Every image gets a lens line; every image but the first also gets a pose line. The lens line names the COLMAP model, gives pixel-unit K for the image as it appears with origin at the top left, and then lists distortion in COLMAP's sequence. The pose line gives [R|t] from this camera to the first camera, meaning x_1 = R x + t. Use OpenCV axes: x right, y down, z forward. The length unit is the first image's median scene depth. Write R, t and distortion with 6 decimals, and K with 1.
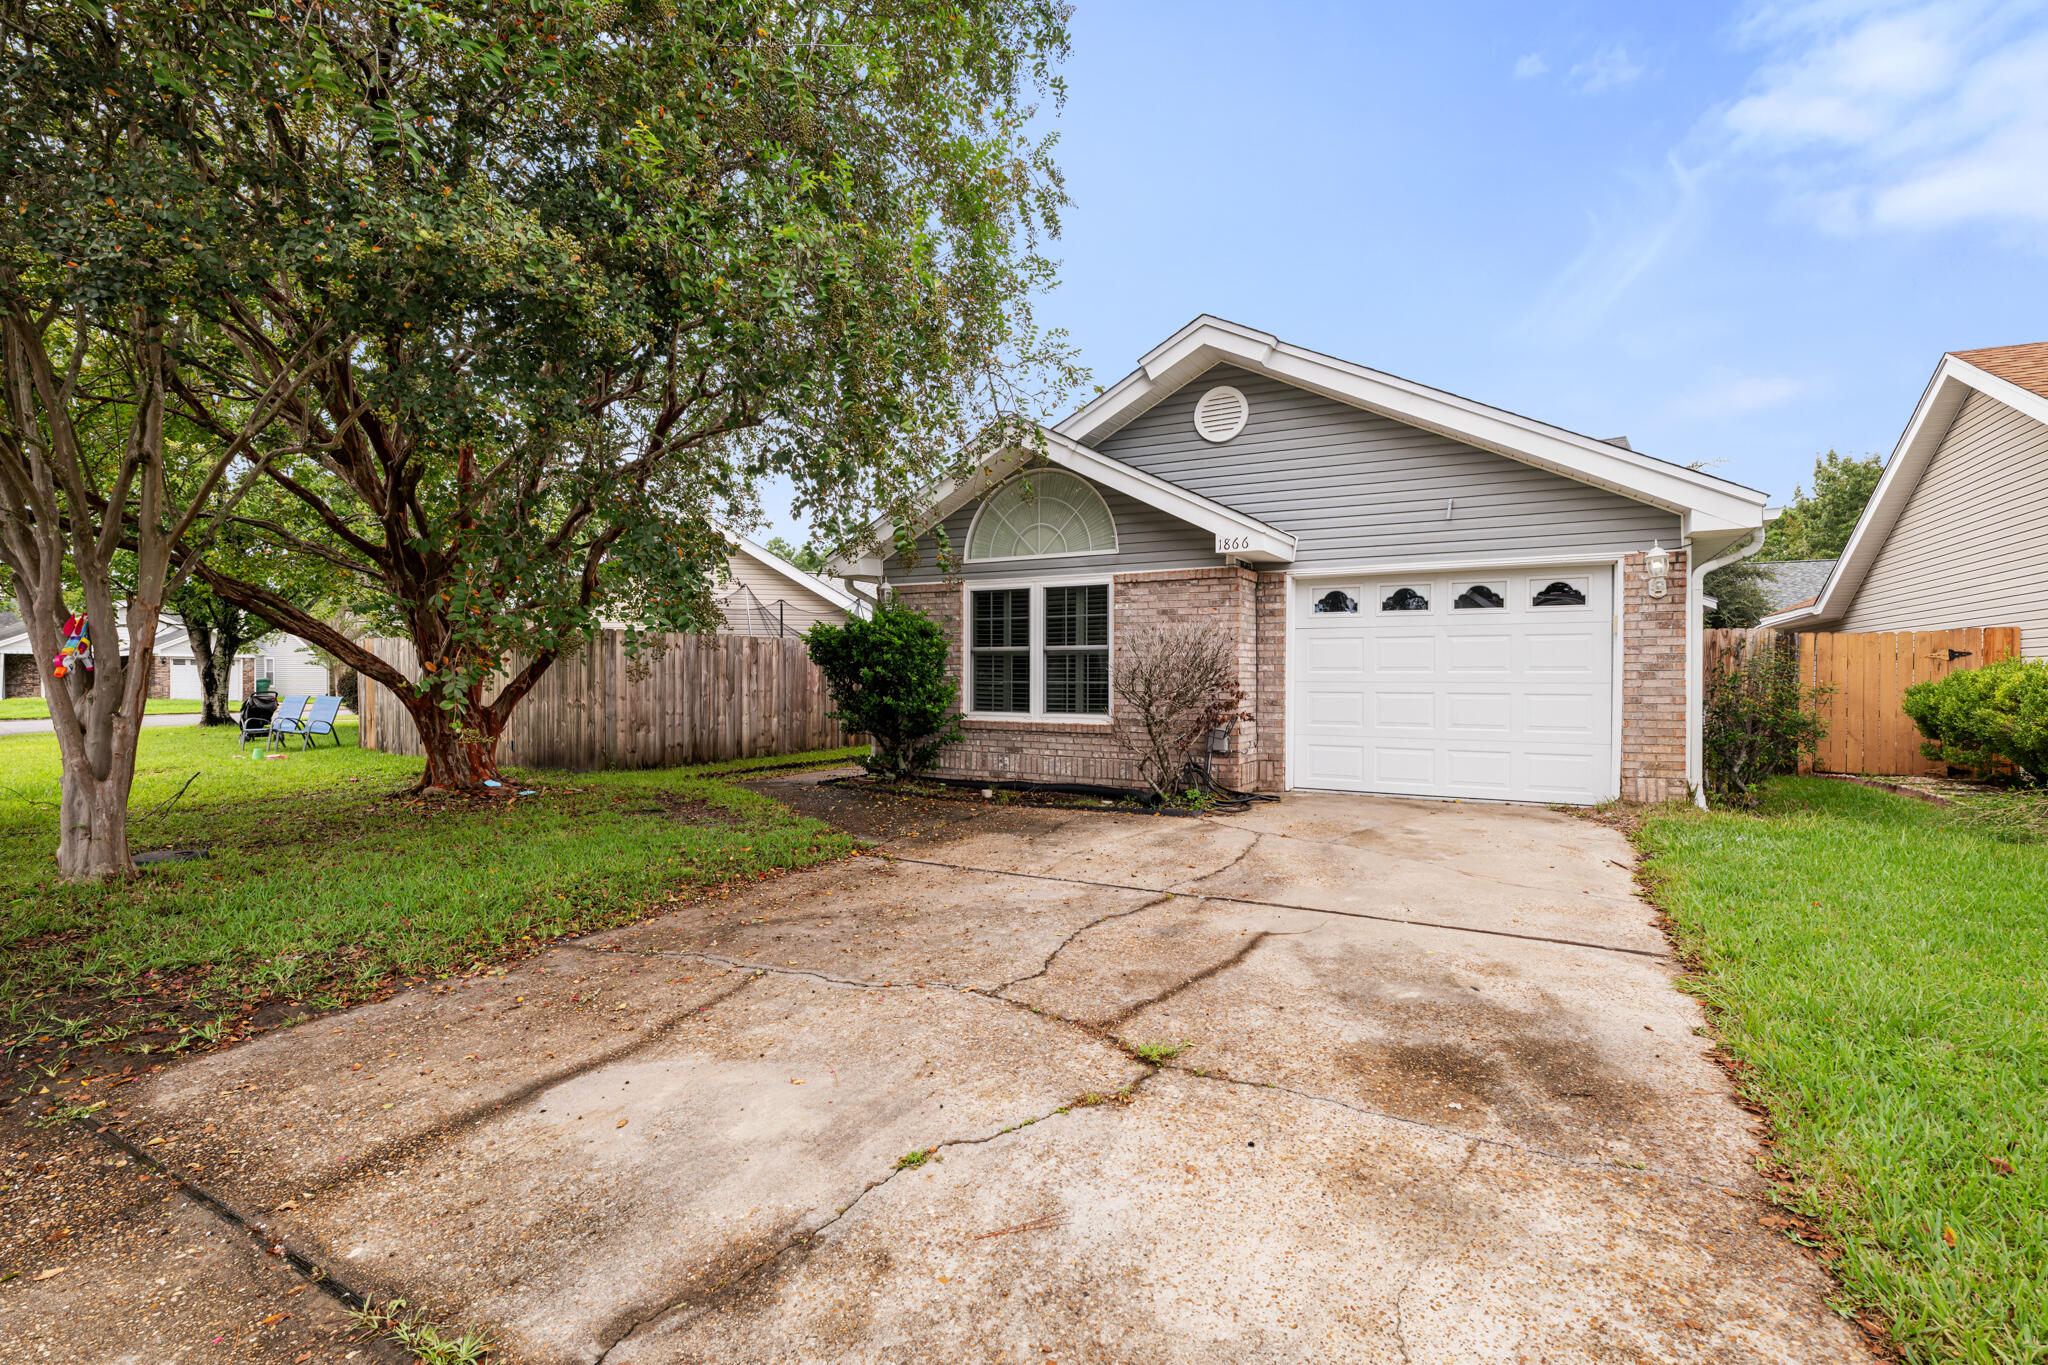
lens RADIAL K [[949.4, 0, 1005.0], [0, 949.4, 680.8], [0, 0, 1]] dist [-0.000512, -0.001424]
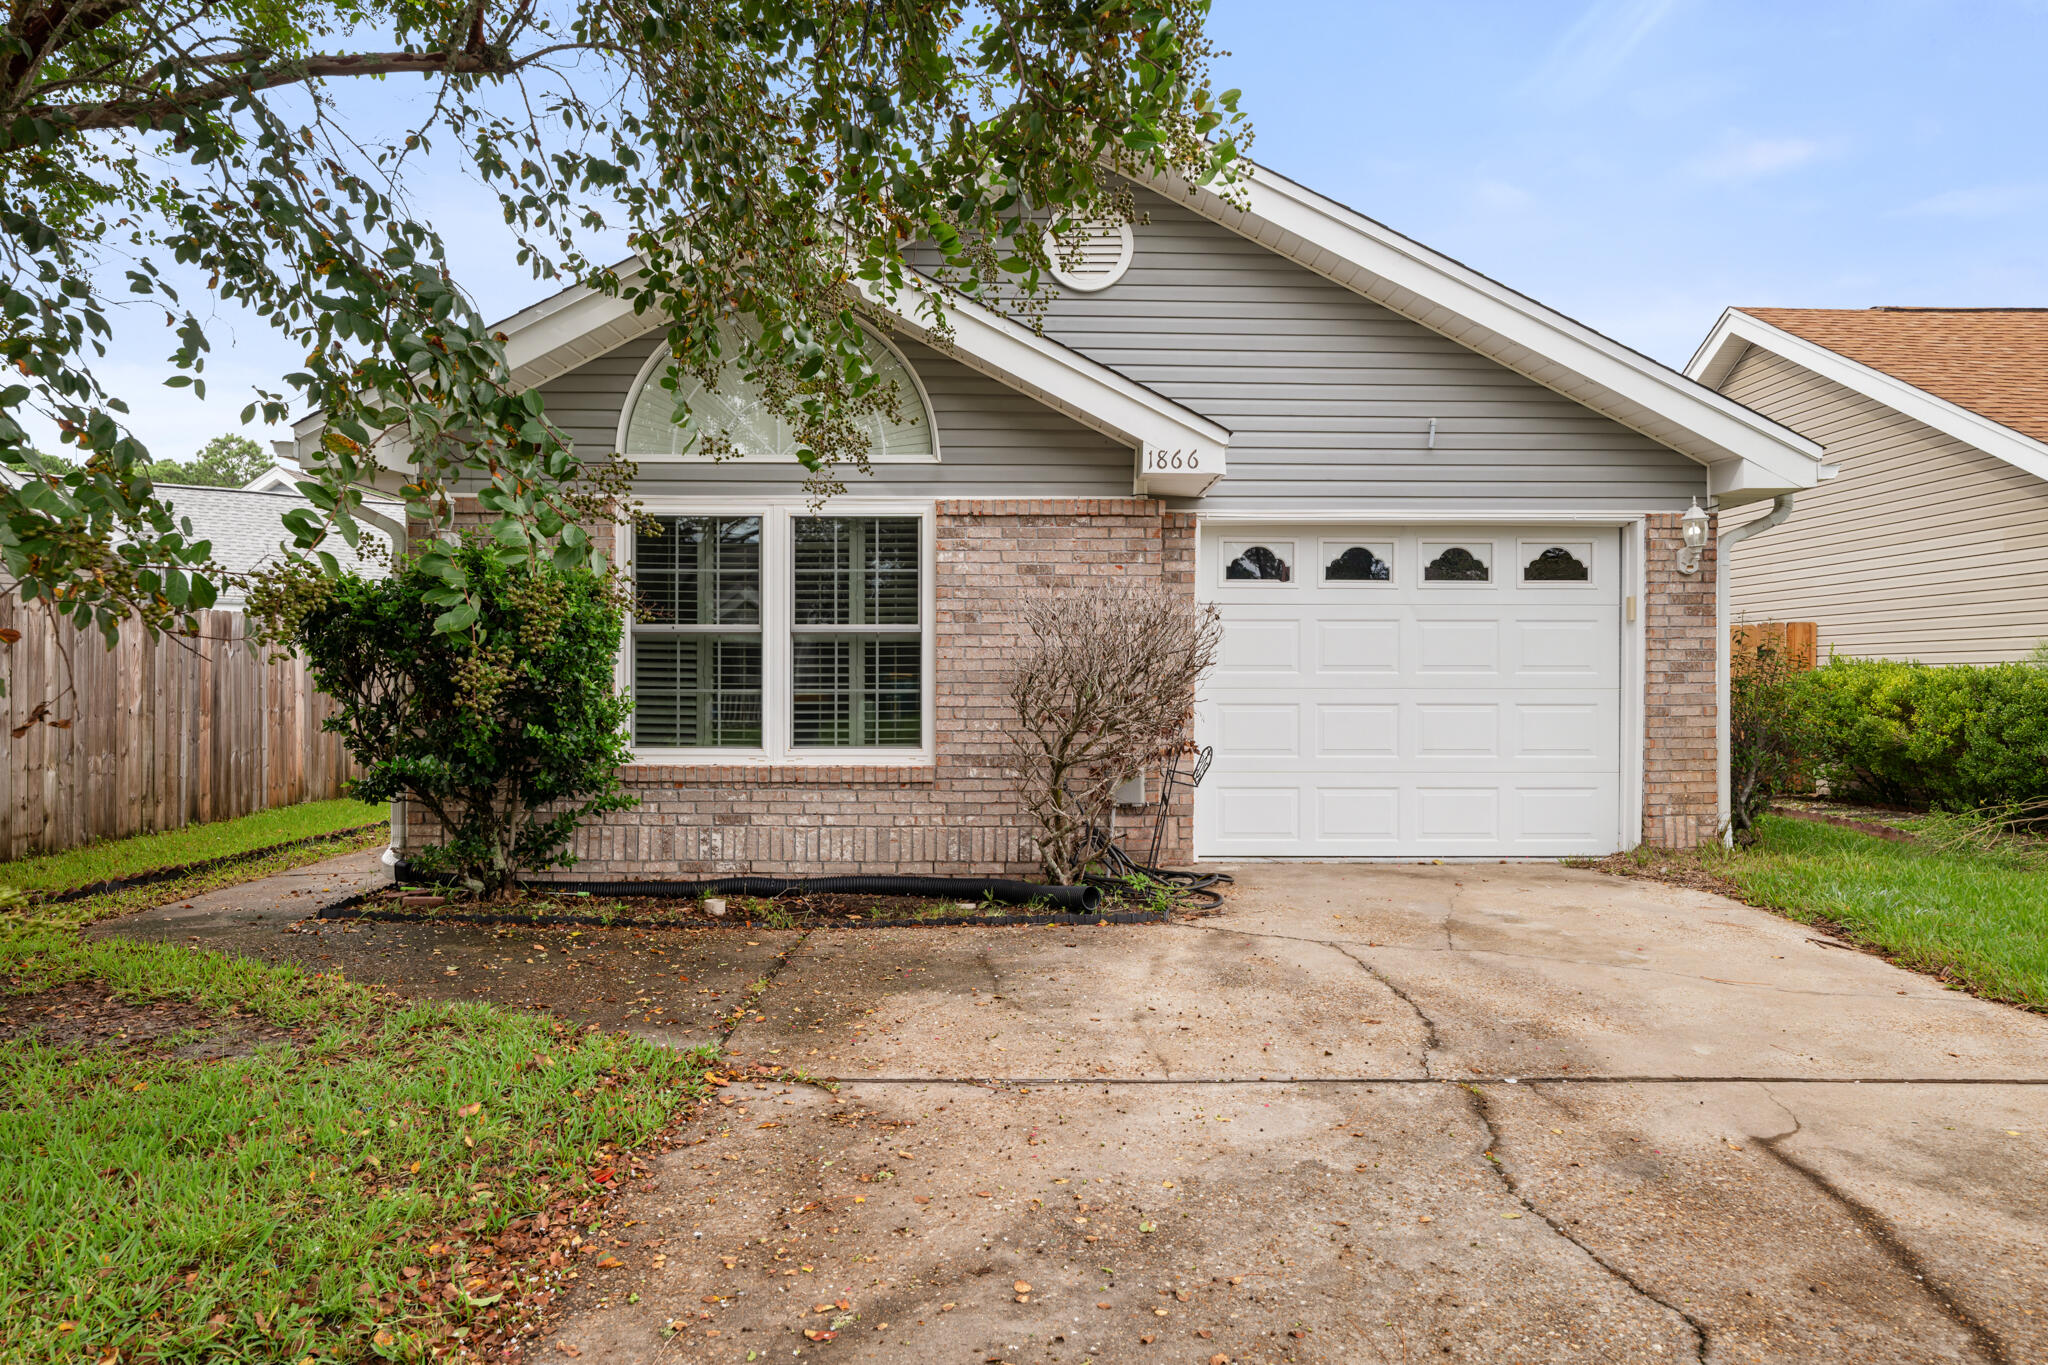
lens RADIAL K [[1407.7, 0, 1038.2], [0, 1407.7, 681.2], [0, 0, 1]] dist [0.000424, -0.001448]
pose [[0.861495, -0.002712, 0.507758, -0.283062], [0.003061, 0.999995, 0.000148, -0.004453], [-0.507756, 0.001426, 0.861500, 0.272261]]
